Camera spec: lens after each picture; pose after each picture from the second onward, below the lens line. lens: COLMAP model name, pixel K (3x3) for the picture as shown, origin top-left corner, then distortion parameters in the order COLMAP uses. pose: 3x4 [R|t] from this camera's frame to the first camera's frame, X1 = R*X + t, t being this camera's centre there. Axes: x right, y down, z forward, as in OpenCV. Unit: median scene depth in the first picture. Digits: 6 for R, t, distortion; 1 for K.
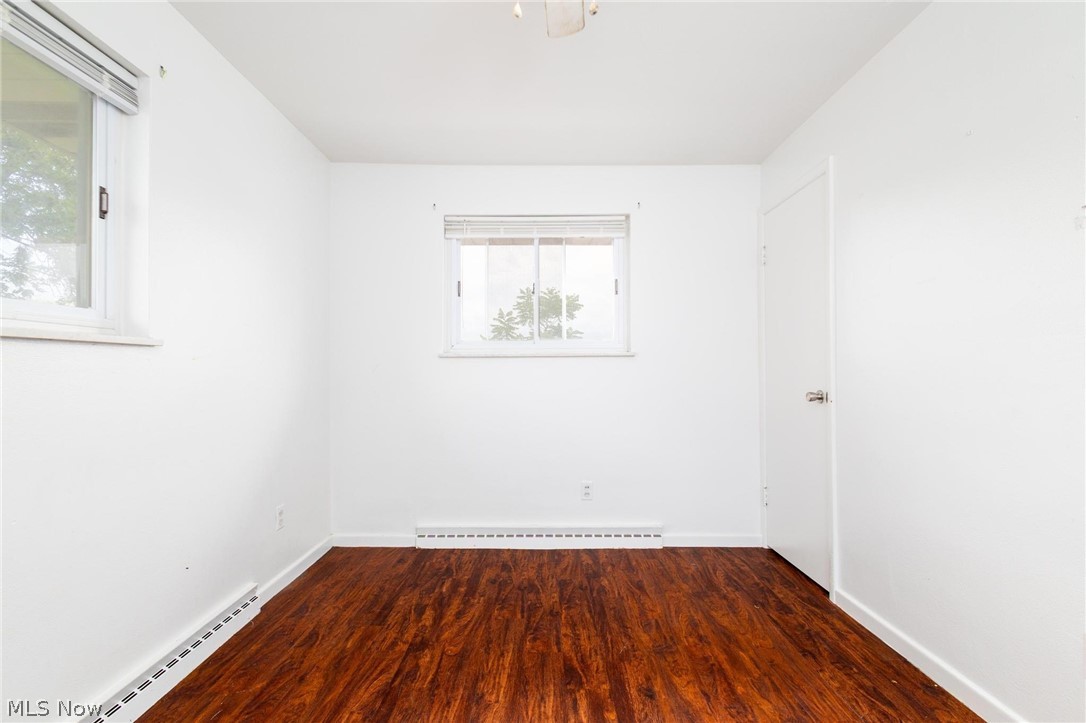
lens RADIAL K [[500.6, 0, 541.5], [0, 500.6, 359.1], [0, 0, 1]] dist [0.005217, -0.000090]
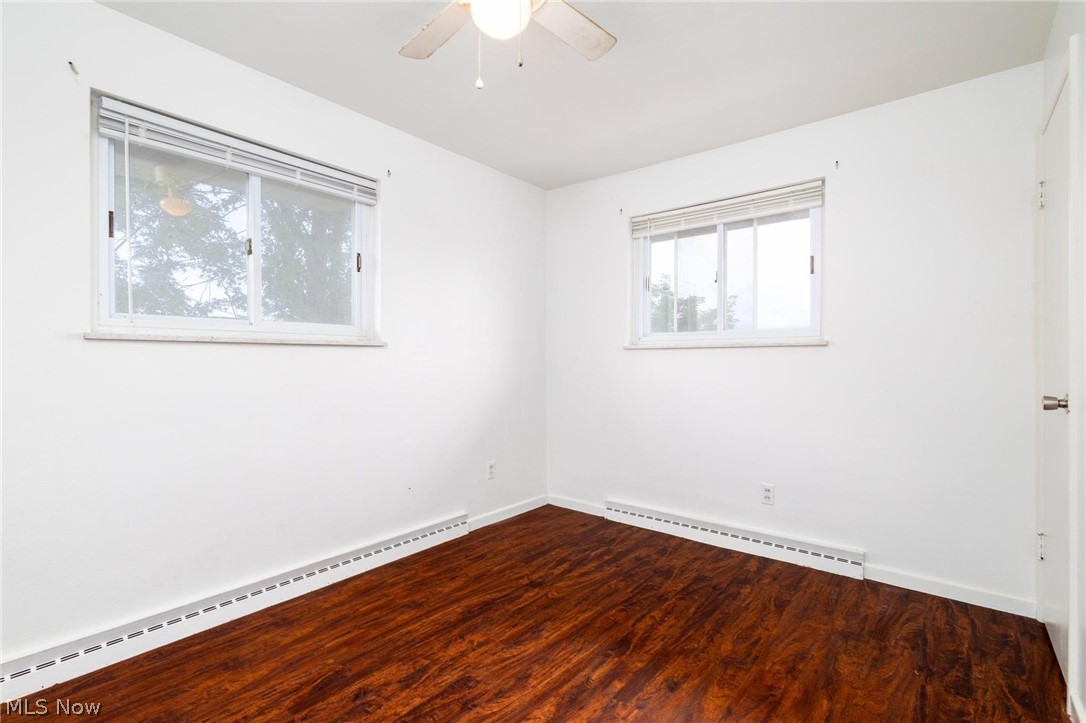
lens RADIAL K [[504.7, 0, 544.1], [0, 504.7, 353.3], [0, 0, 1]] dist [0.003362, -0.000797]
pose [[0.774016, -0.005696, -0.633141, 0.454288], [0.011615, 0.999919, 0.005205, -0.003043], [0.633060, -0.011383, 0.774019, 0.045922]]
